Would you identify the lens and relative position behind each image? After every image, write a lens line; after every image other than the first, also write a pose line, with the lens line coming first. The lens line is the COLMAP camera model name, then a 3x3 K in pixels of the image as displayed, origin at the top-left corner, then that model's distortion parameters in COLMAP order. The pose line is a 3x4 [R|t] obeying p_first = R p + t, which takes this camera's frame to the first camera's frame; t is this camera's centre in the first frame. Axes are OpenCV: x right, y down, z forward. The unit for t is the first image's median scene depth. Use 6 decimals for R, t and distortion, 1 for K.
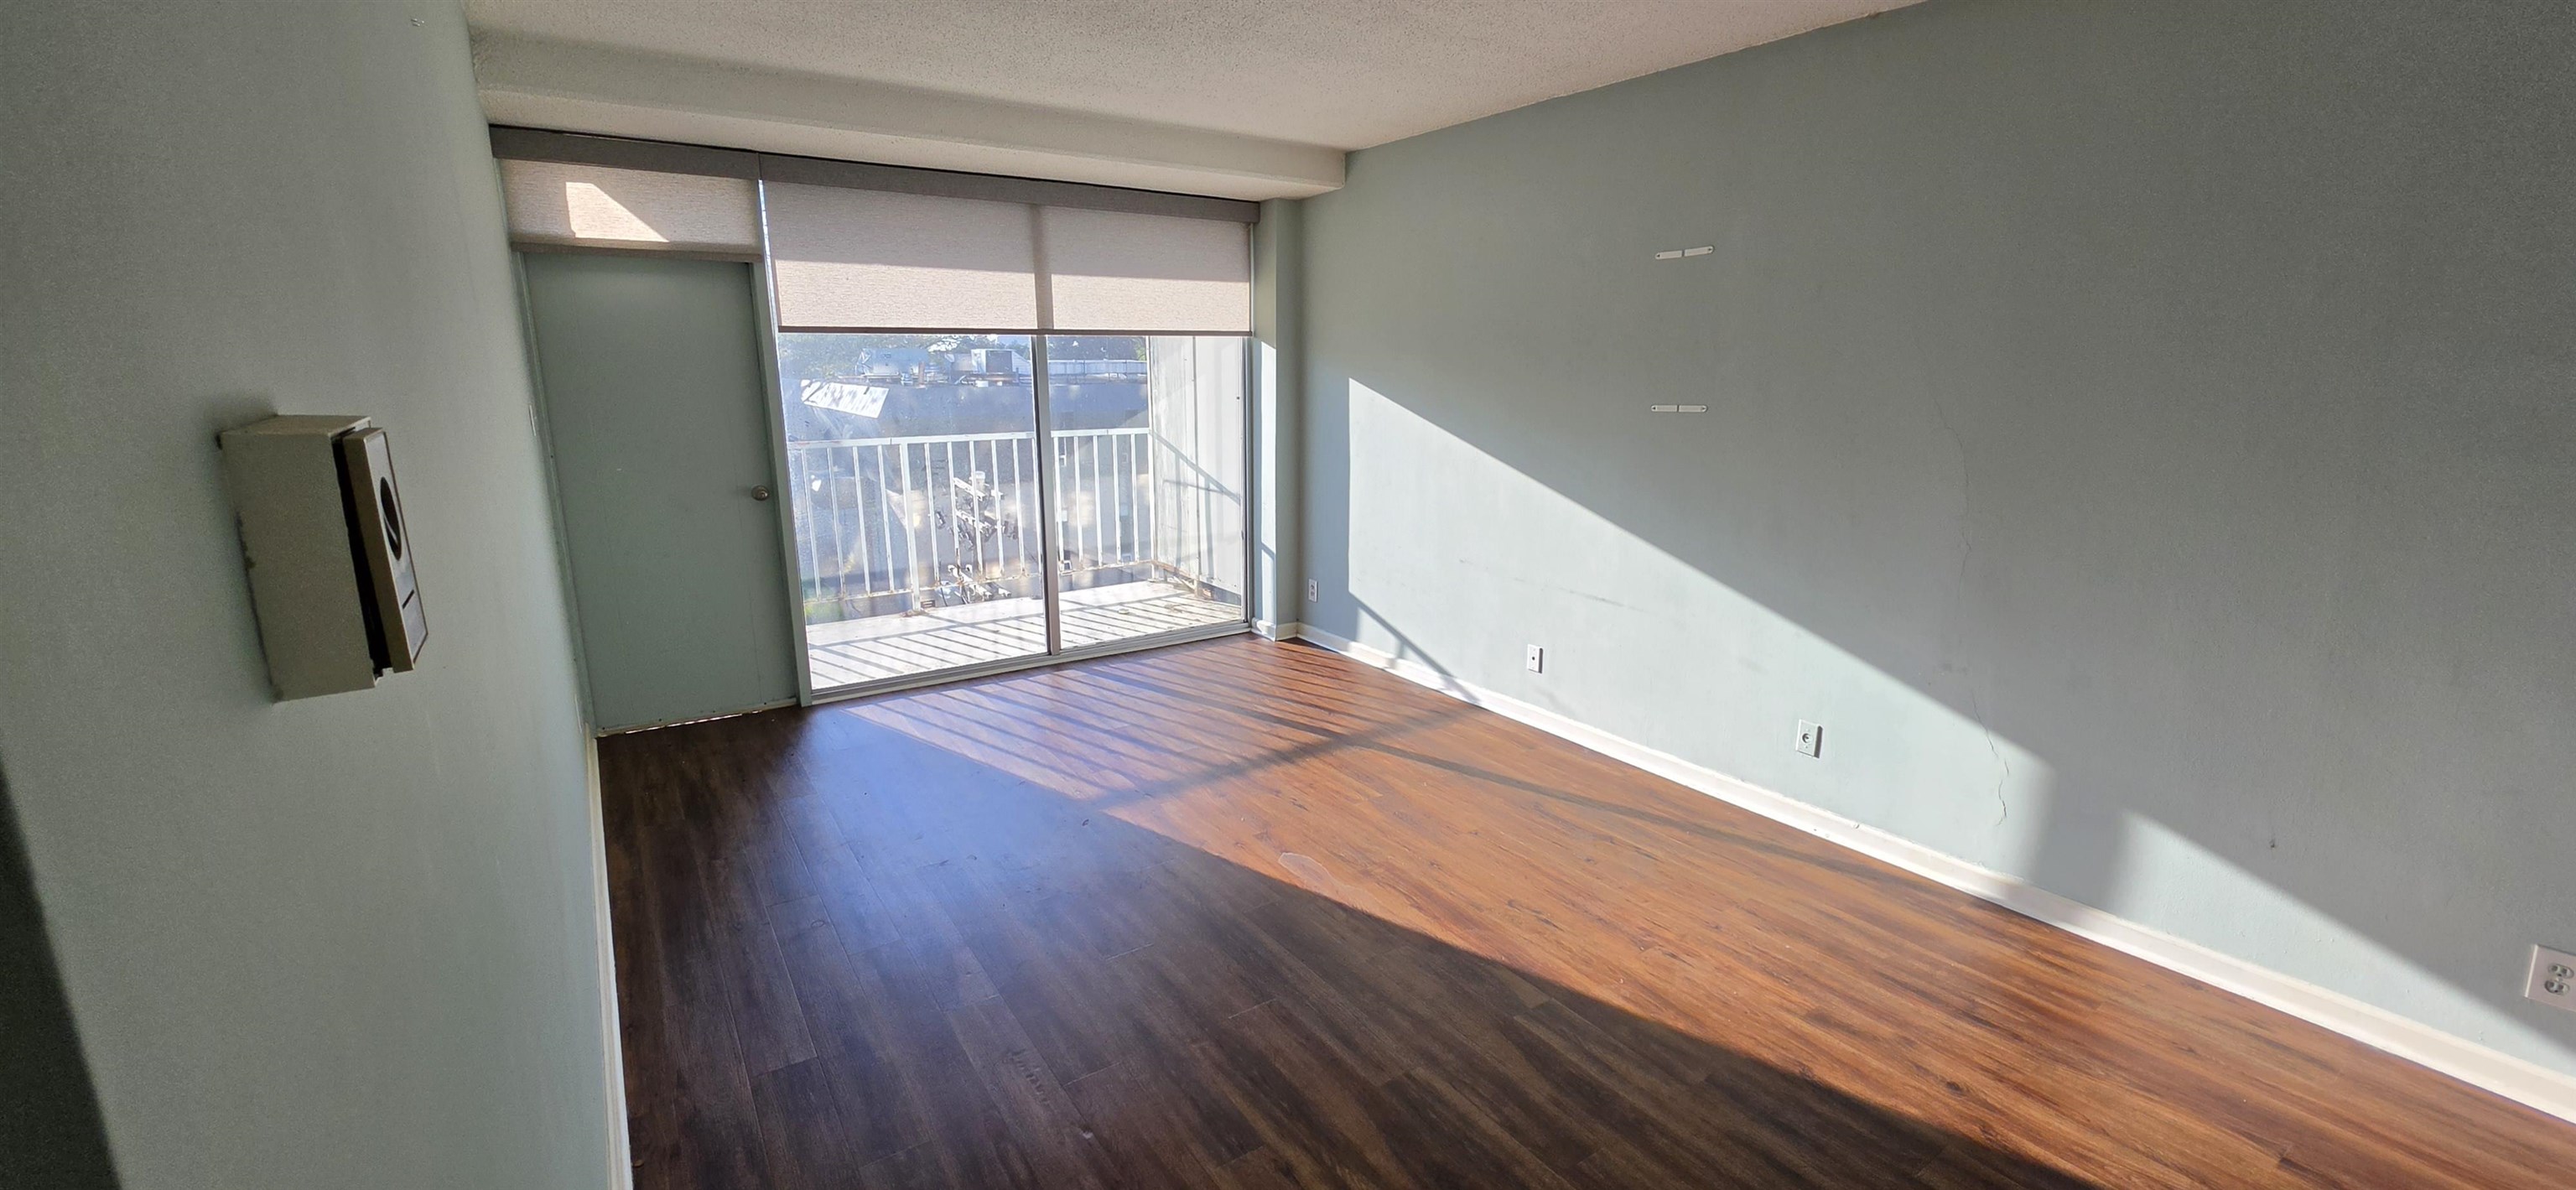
lens RADIAL K [[1036.3, 0, 1292.0], [0, 1036.3, 597.2], [0, 0, 1]] dist [-0.001973, 0.000215]
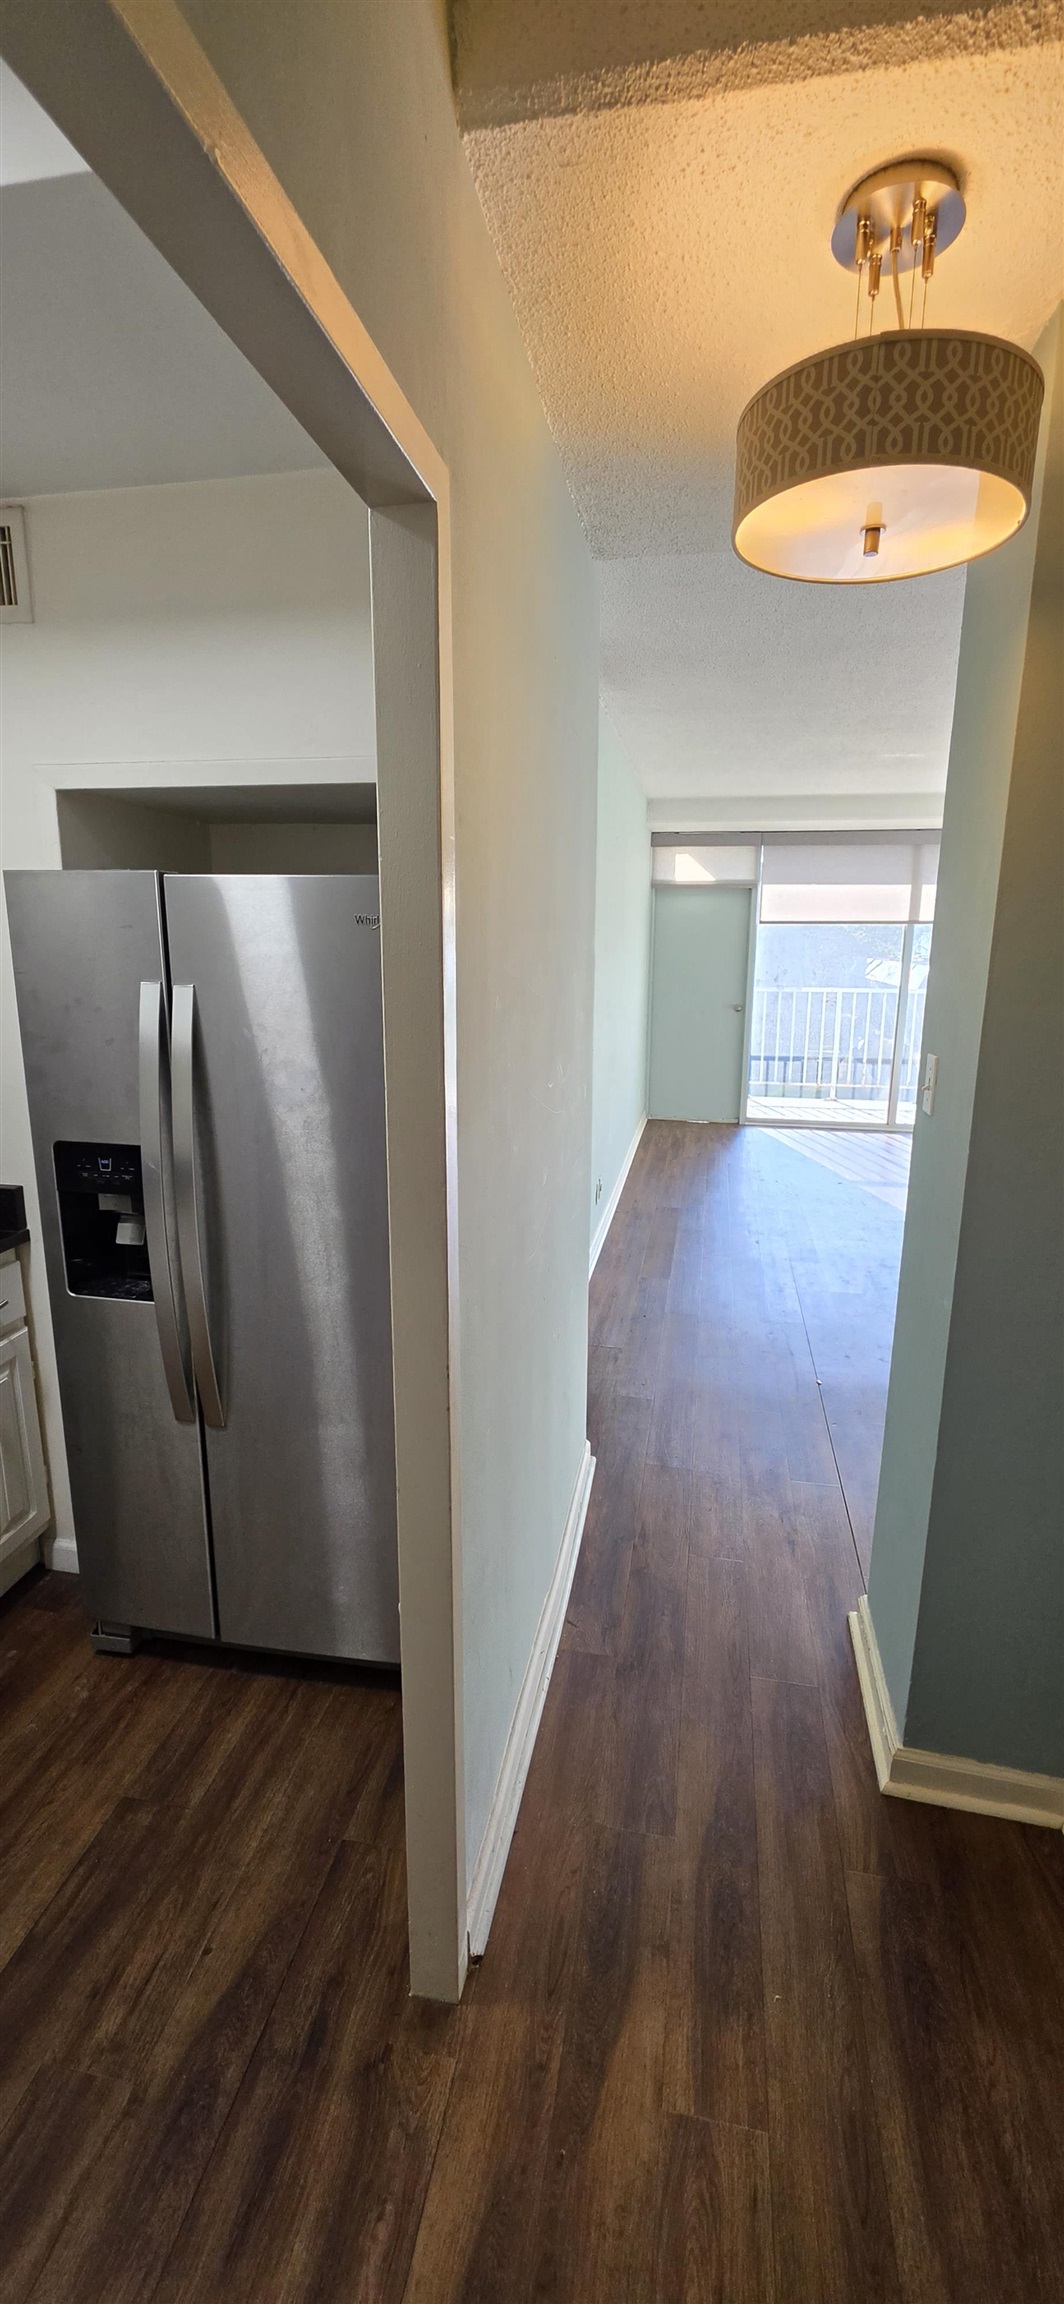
lens RADIAL K [[926.9, 0, 528.5], [0, 926.9, 1148.1], [0, 0, 1]] dist [-0.001973, 0.000215]
pose [[0.707885, 0.157326, -0.688583, 0.541985], [-0.161305, 0.985124, 0.059252, 0.144921], [0.687662, 0.069128, 0.722732, -0.607788]]
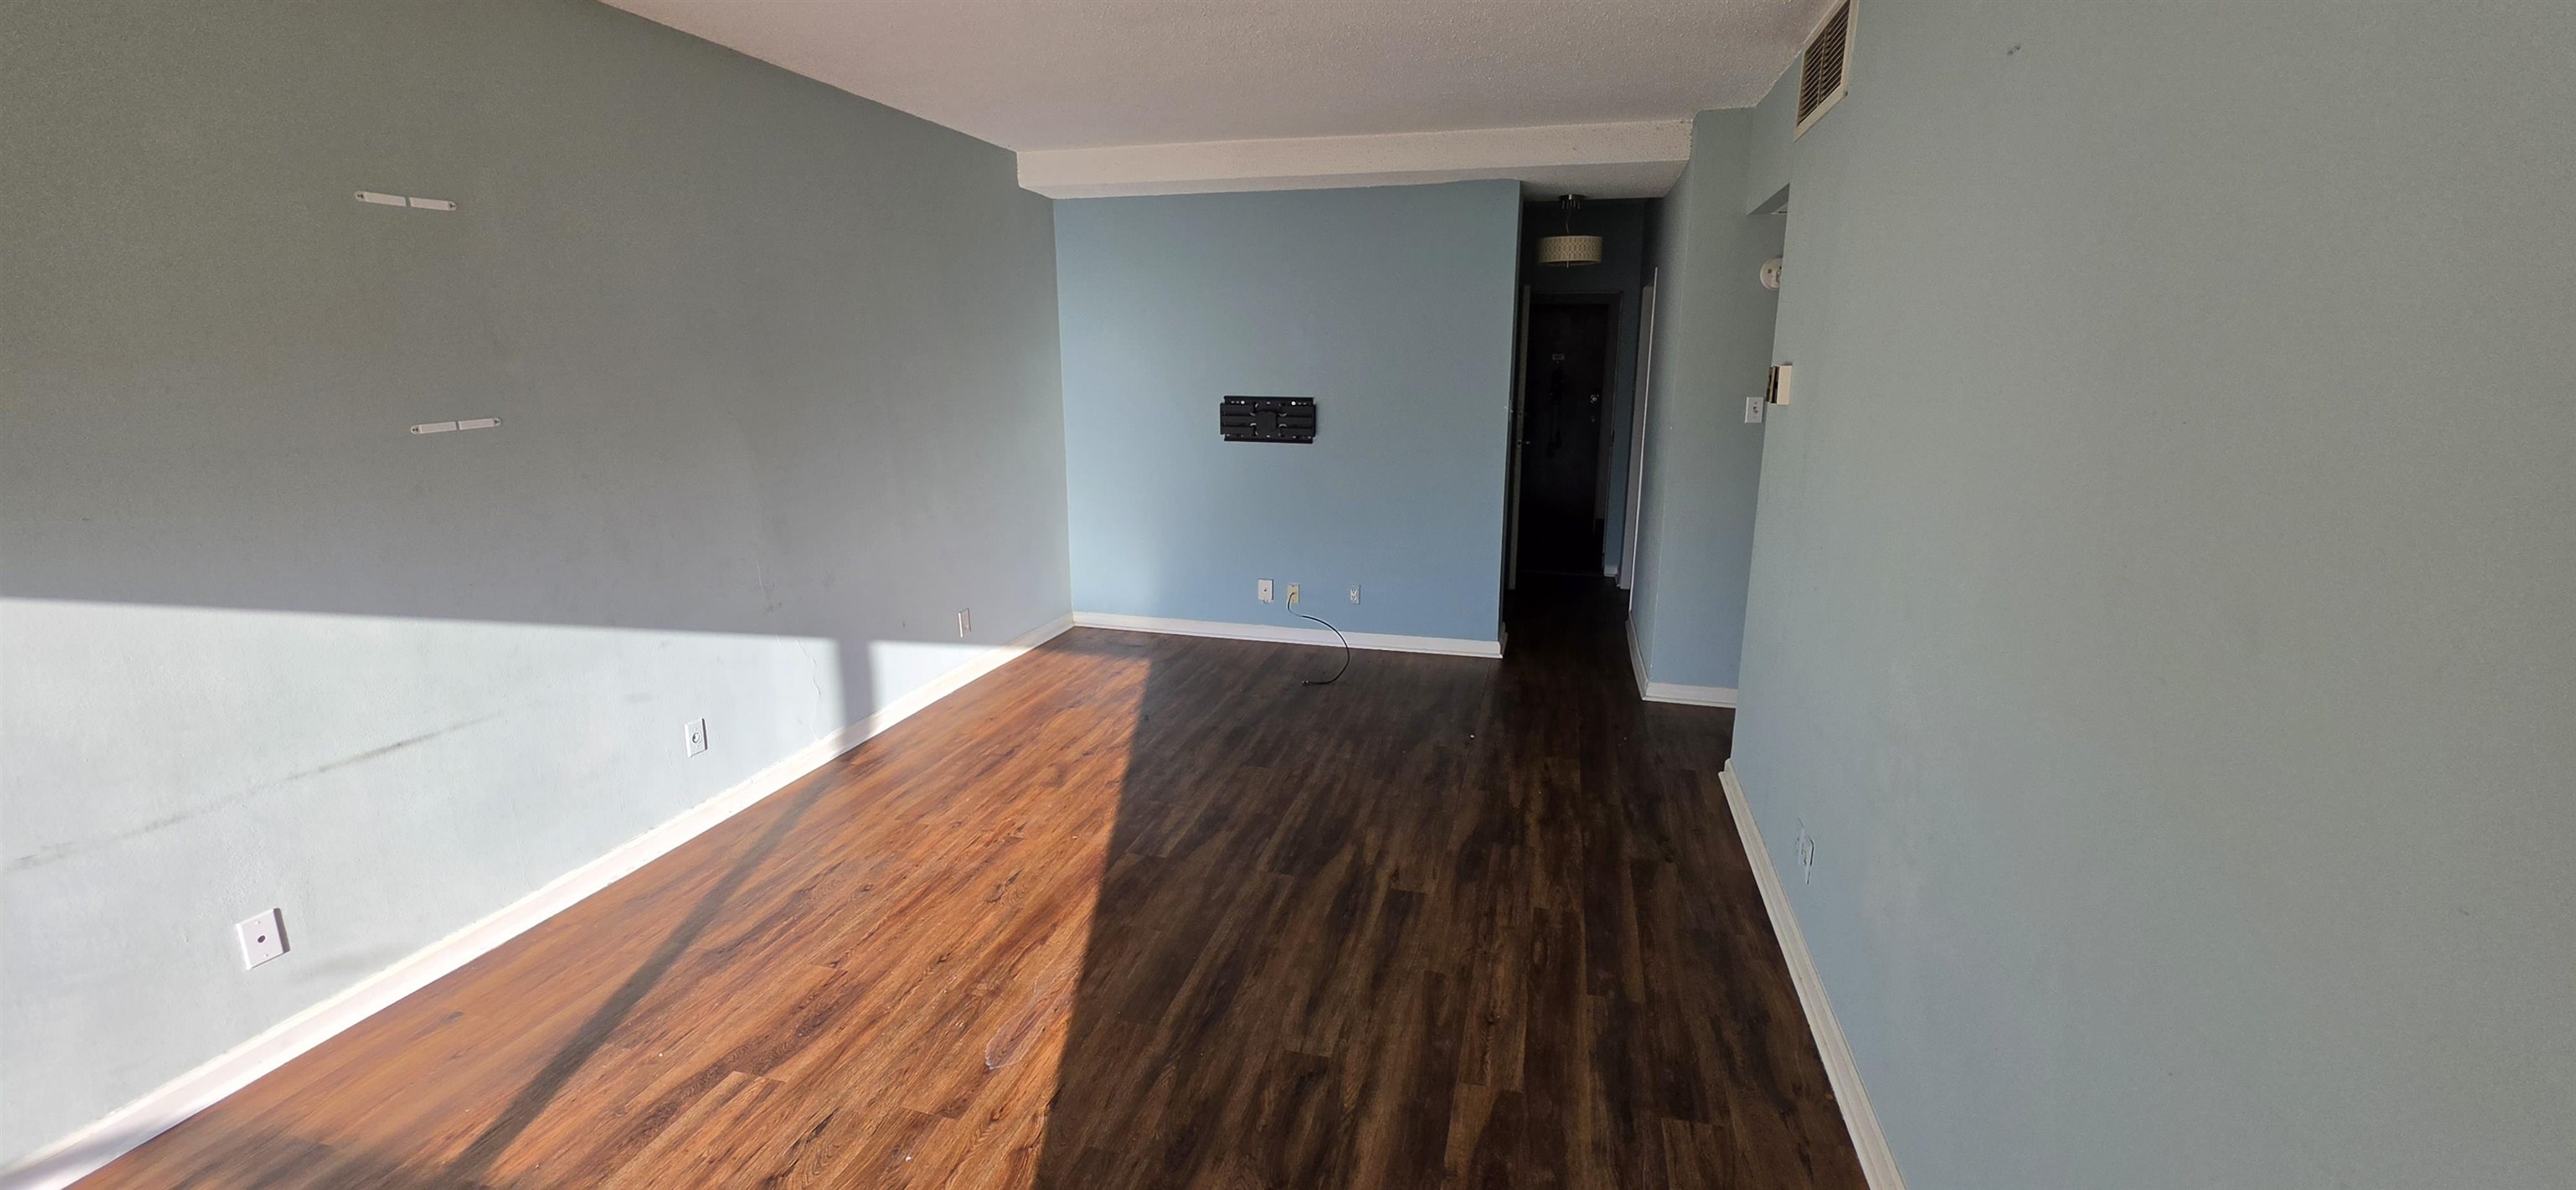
lens RADIAL K [[1036.3, 0, 1288.6], [0, 1036.3, 579.4], [0, 0, 1]] dist [-0.001973, 0.000215]
pose [[-0.660008, -0.161488, 0.733697, -0.564638], [0.167278, 0.920516, 0.353085, -0.251833], [-0.732399, 0.355770, -0.580534, 1.085240]]
